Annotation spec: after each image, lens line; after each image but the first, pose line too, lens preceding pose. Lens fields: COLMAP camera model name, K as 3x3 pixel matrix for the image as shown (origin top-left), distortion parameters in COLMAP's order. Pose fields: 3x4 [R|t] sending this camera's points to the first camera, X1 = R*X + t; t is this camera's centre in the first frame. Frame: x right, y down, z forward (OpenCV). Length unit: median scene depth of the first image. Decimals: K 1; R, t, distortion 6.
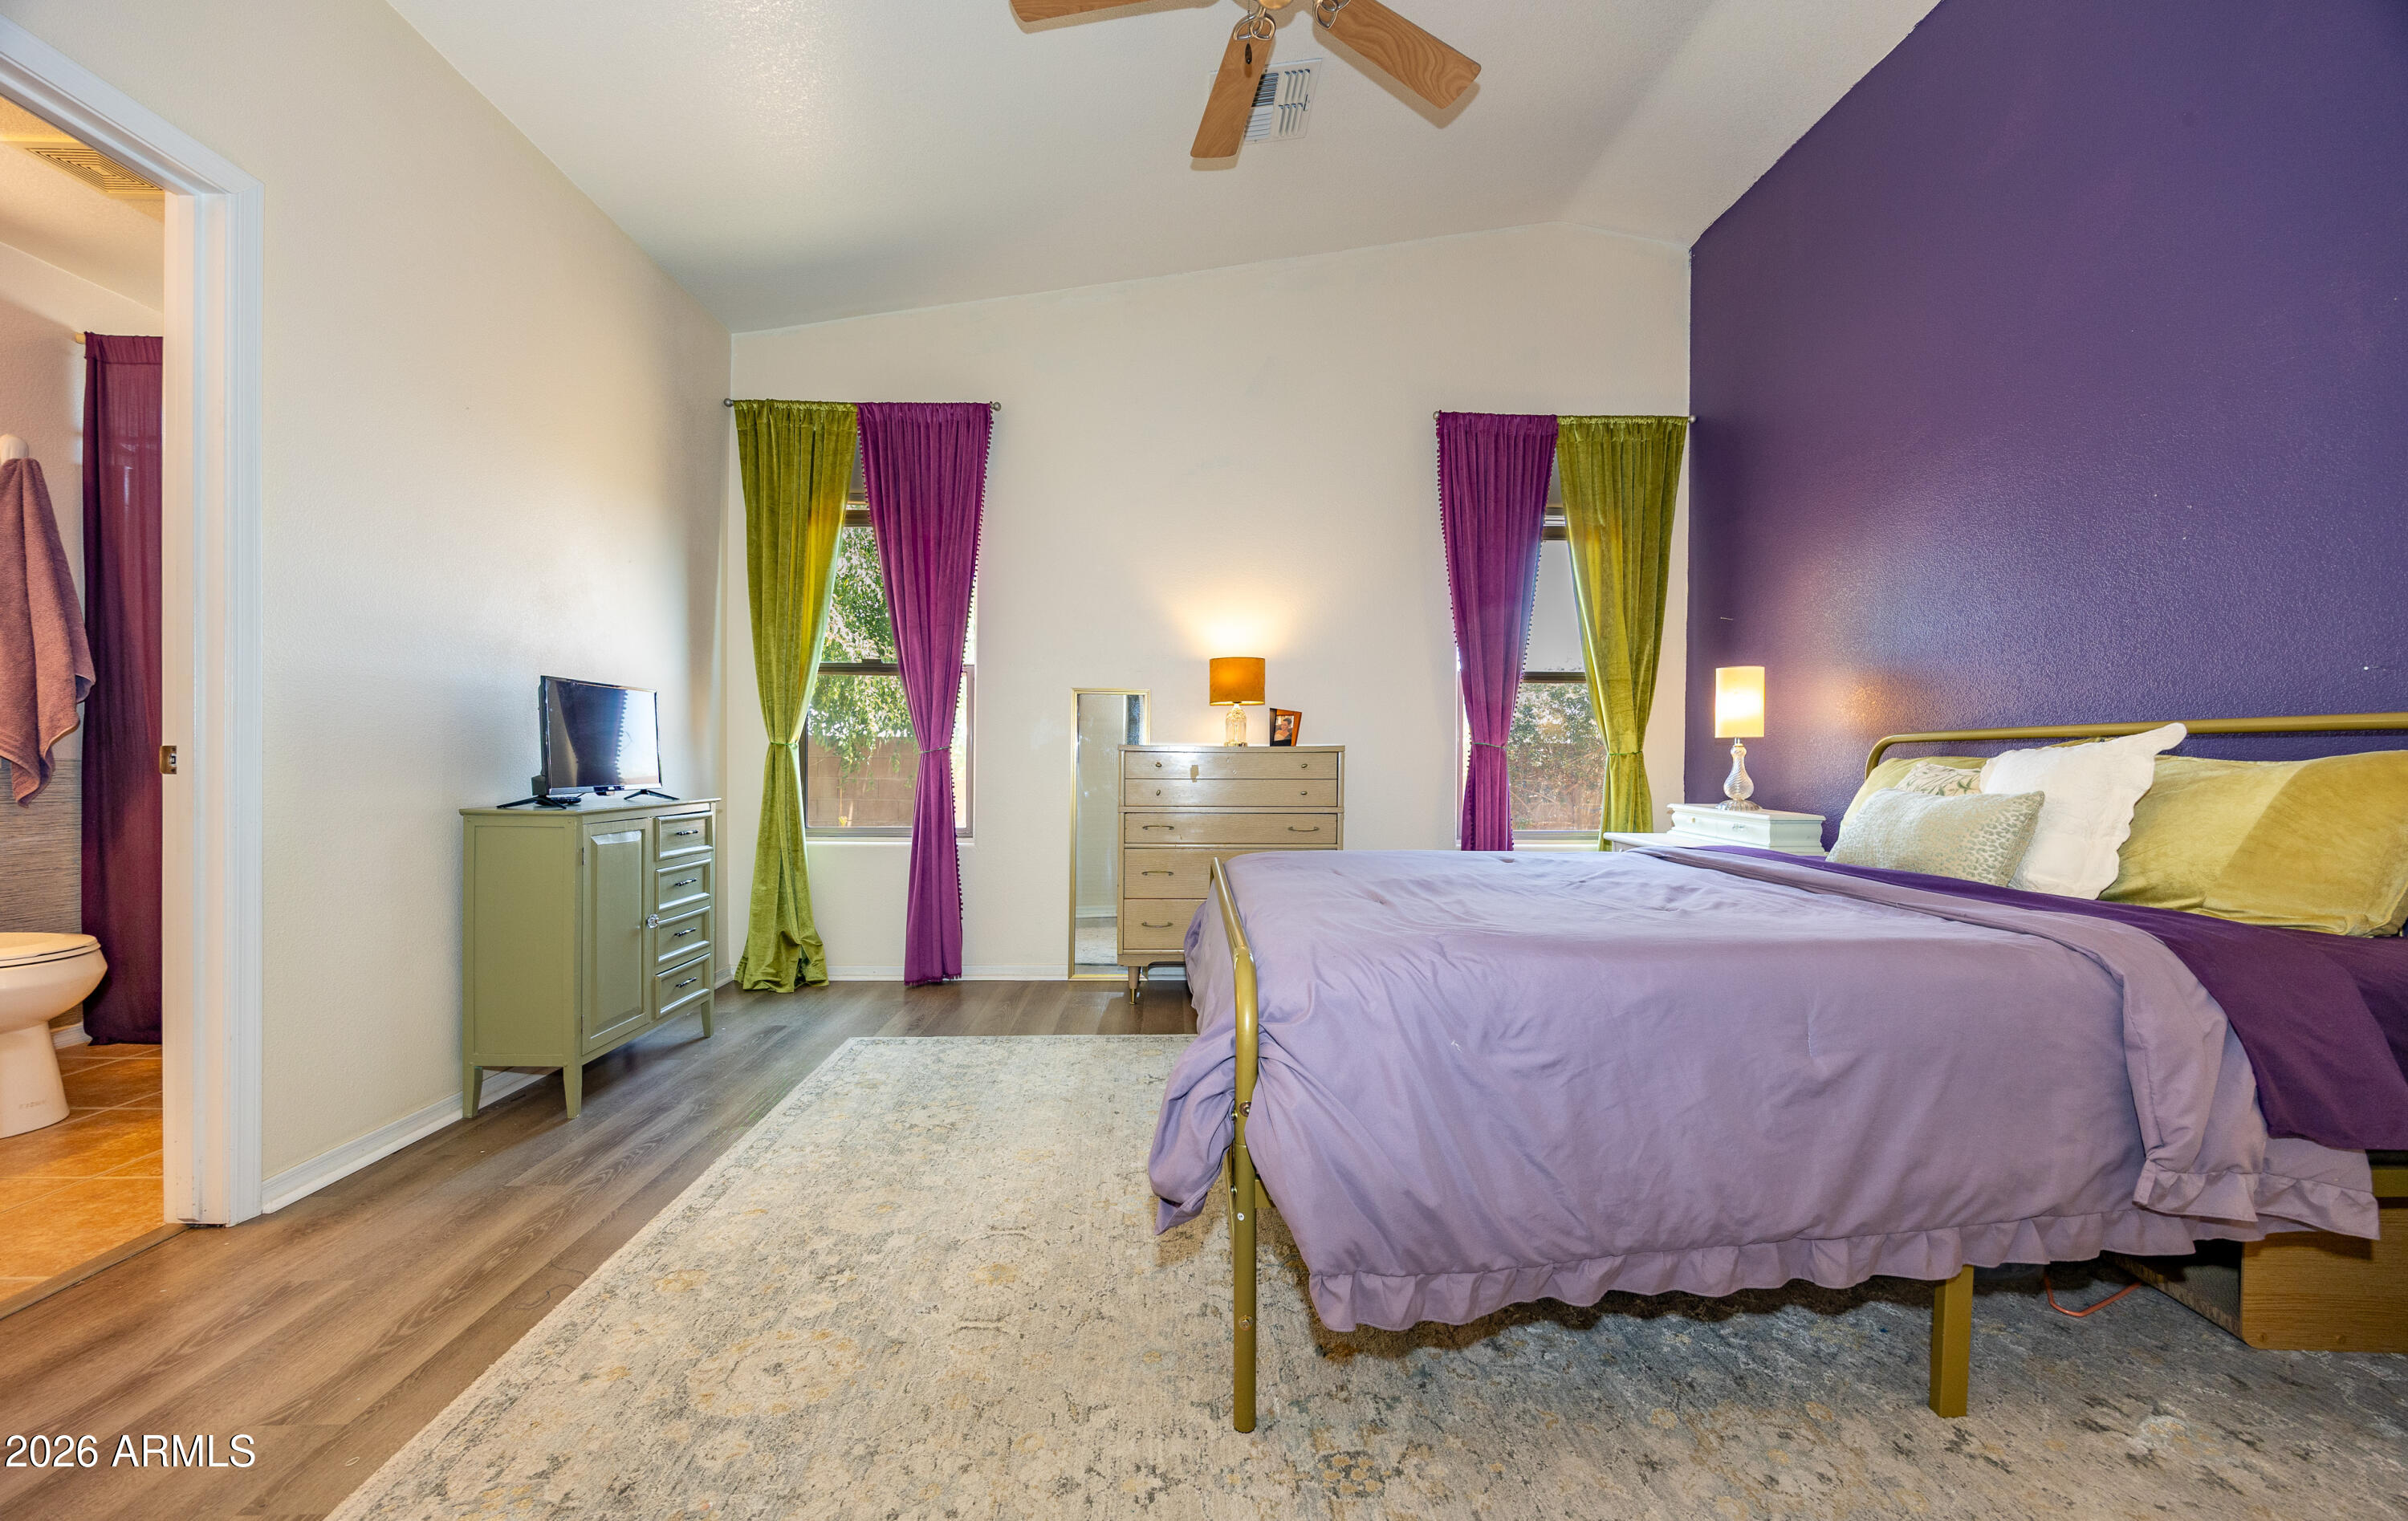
lens RADIAL K [[909.6, 0, 1204.0], [0, 909.6, 760.5], [0, 0, 1]] dist [-0.002795, 0.000067]
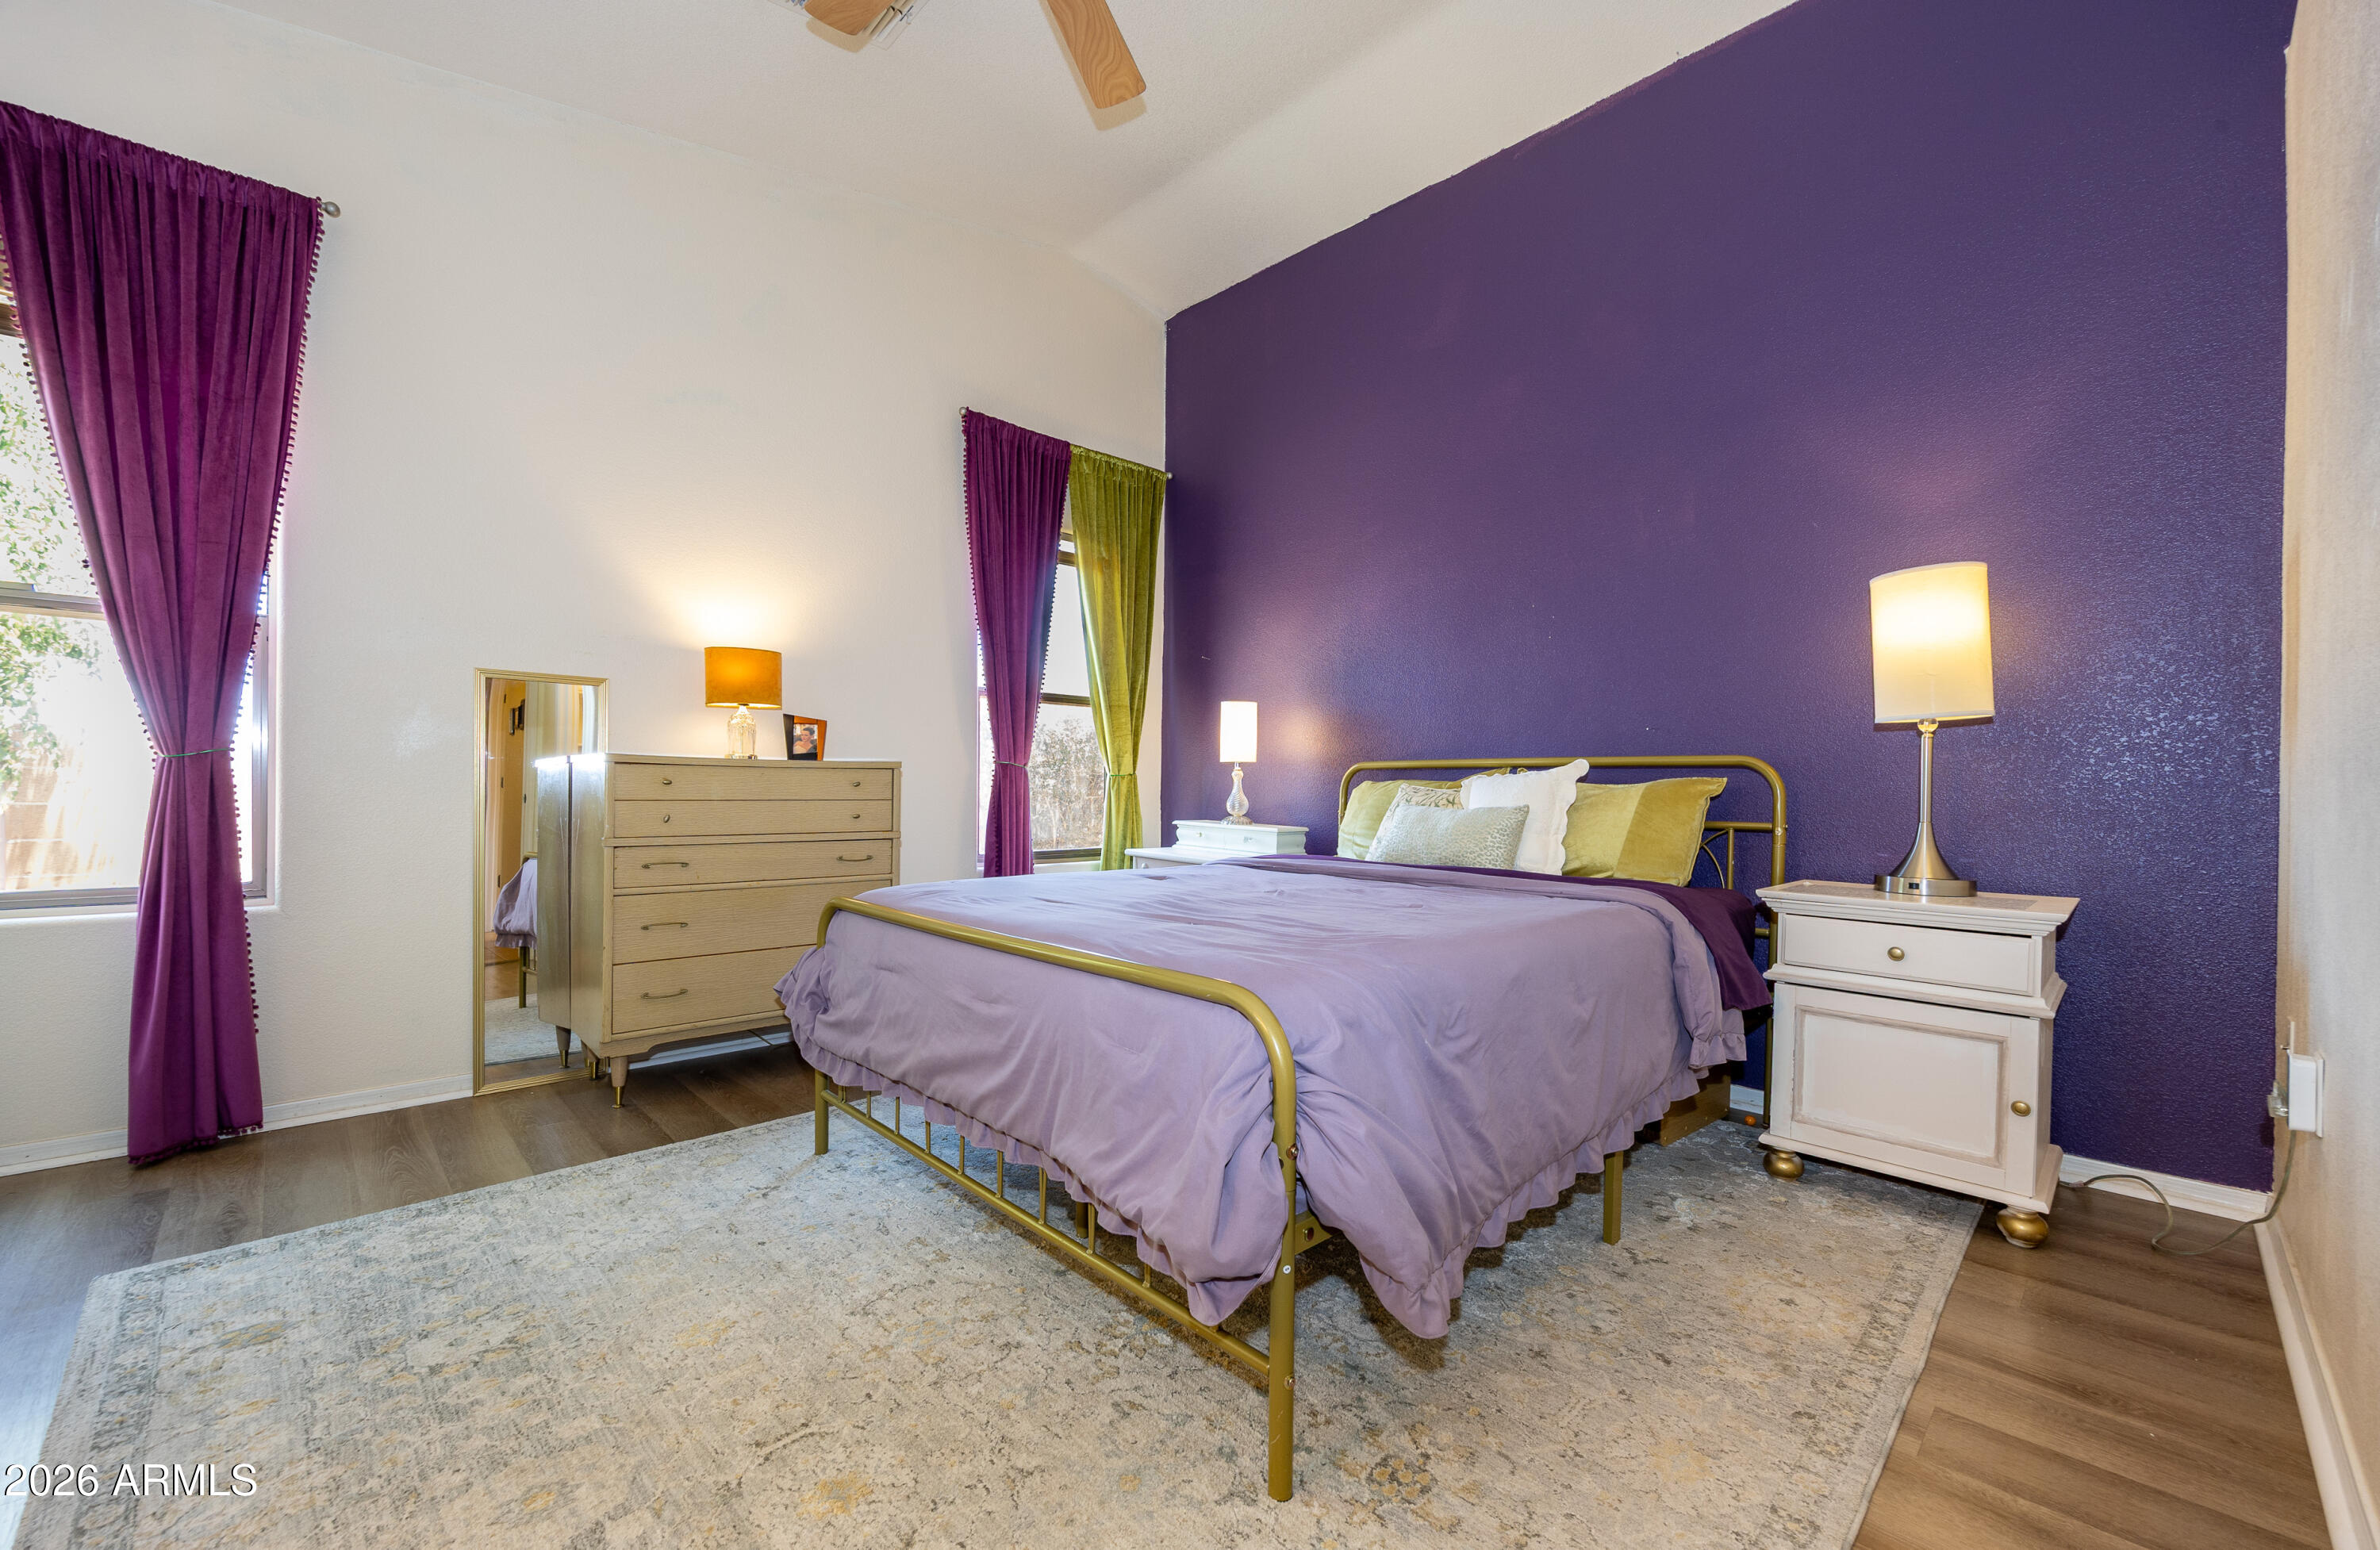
lens RADIAL K [[943.9, 0, 1195.5], [0, 943.9, 789.8], [0, 0, 1]] dist [-0.004086, -0.000237]
pose [[0.743954, 0.002667, 0.668225, -0.261321], [-0.008428, 0.999950, 0.005393, 0.004038], [-0.668178, -0.009644, 0.743939, 0.138139]]
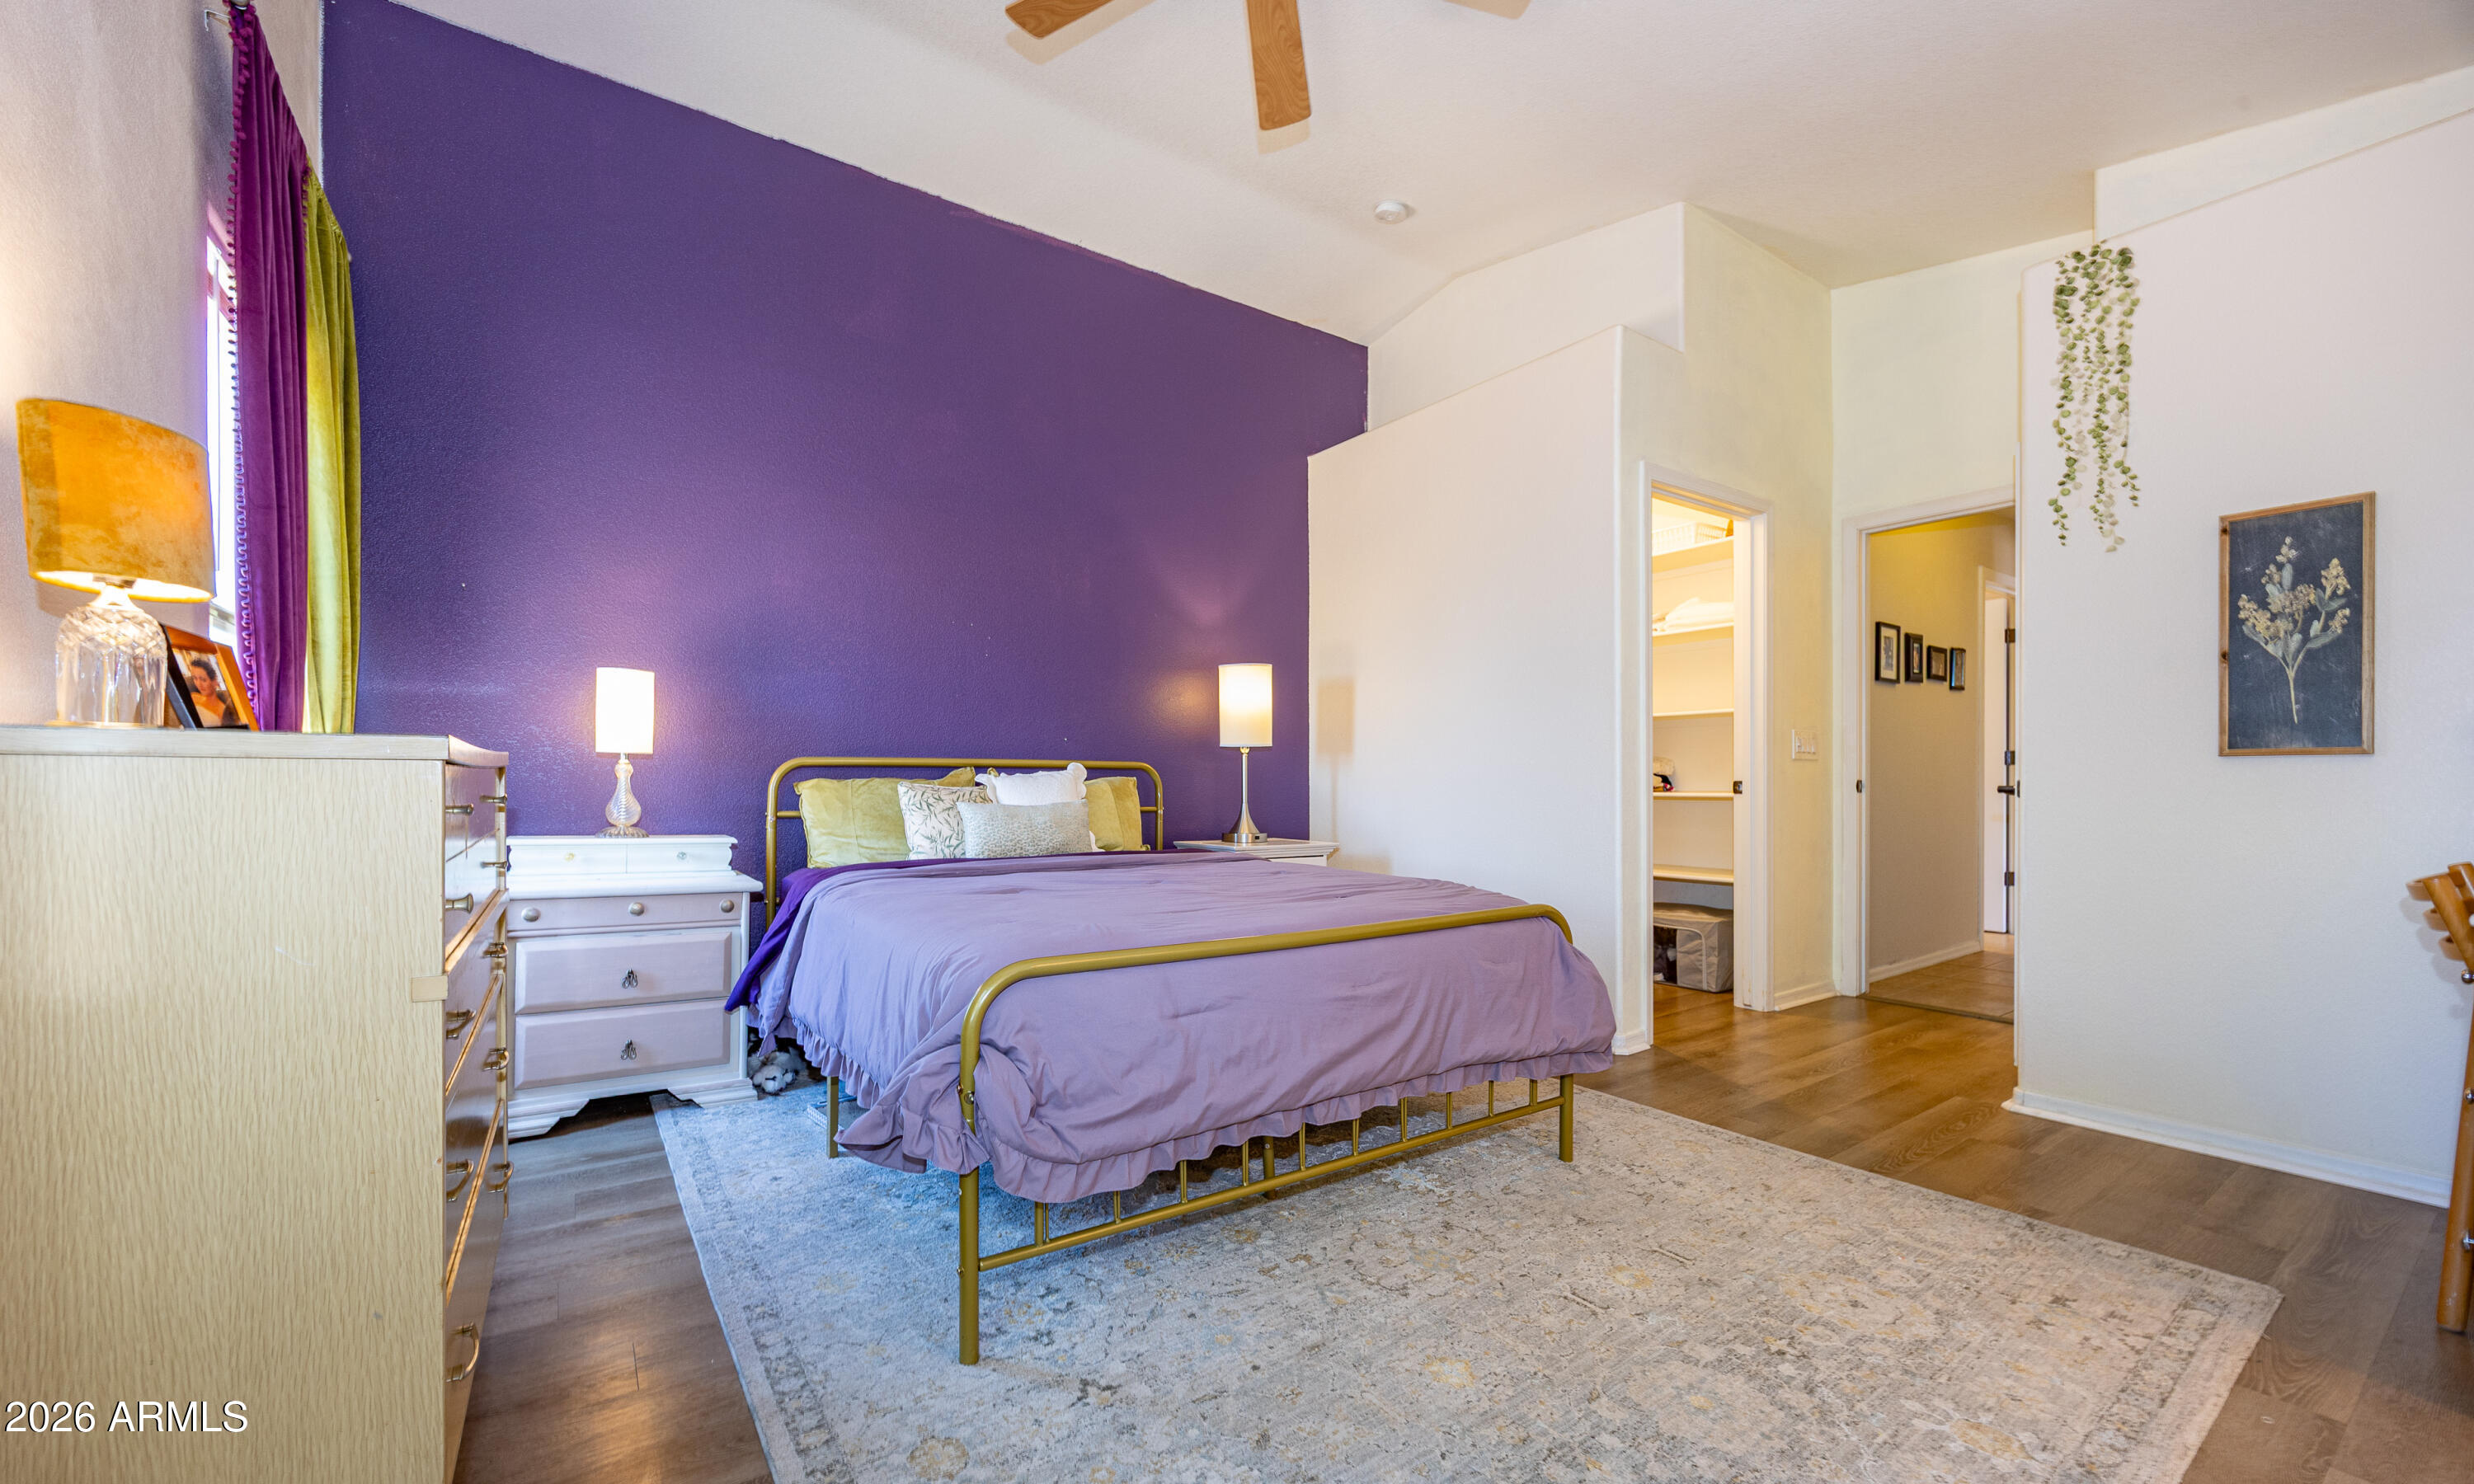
lens RADIAL K [[971.2, 0, 1207.7], [0, 971.2, 773.4], [0, 0, 1]] dist [-0.001800, -0.000165]
pose [[-0.530769, 0.000060, 0.847517, -0.470292], [-0.007085, 0.999965, -0.004507, -0.005728], [-0.847487, -0.008397, -0.530749, 1.027167]]
